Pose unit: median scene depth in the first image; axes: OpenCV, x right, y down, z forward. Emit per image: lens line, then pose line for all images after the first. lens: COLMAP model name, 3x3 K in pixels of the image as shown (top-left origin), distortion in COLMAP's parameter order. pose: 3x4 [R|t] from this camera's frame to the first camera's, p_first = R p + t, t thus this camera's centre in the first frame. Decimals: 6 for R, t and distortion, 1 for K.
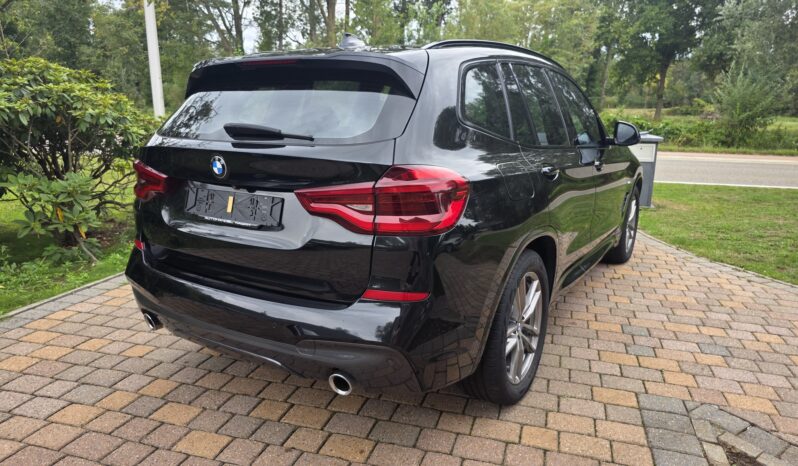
lens RADIAL K [[528.6, 0, 399.0], [0, 528.6, 233.0], [0, 0, 1]] dist [0.075949, -0.061729]
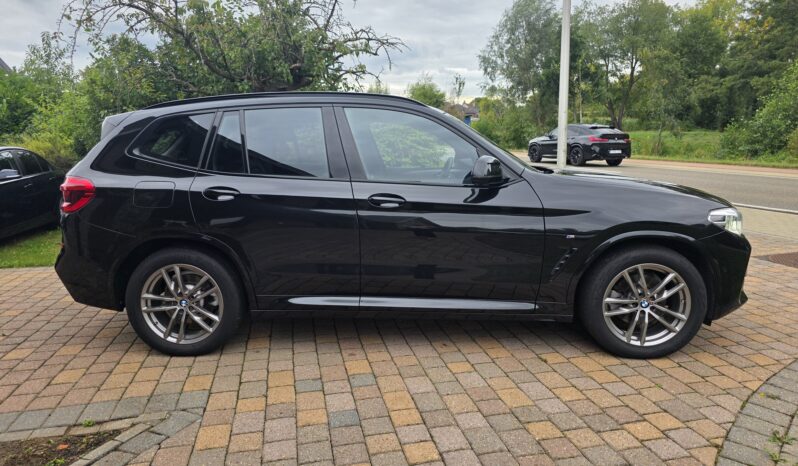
lens RADIAL K [[528.6, 0, 399.0], [0, 528.6, 233.0], [0, 0, 1]] dist [0.075949, -0.061729]
pose [[0.486612, 0.132102, -0.863573, 1.182258], [-0.172200, 0.983612, 0.053433, -0.120085], [0.856479, 0.122706, 0.501385, 0.549153]]
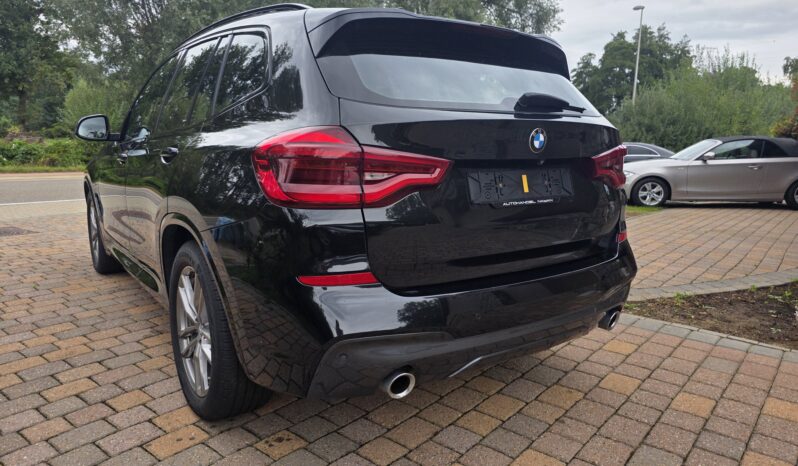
lens RADIAL K [[528.6, 0, 399.0], [0, 528.6, 233.0], [0, 0, 1]] dist [0.075949, -0.061729]
pose [[0.400092, -0.162187, 0.902010, -0.723814], [0.200165, 0.975919, 0.086691, -0.054787], [-0.894349, 0.145867, 0.422922, 0.487149]]
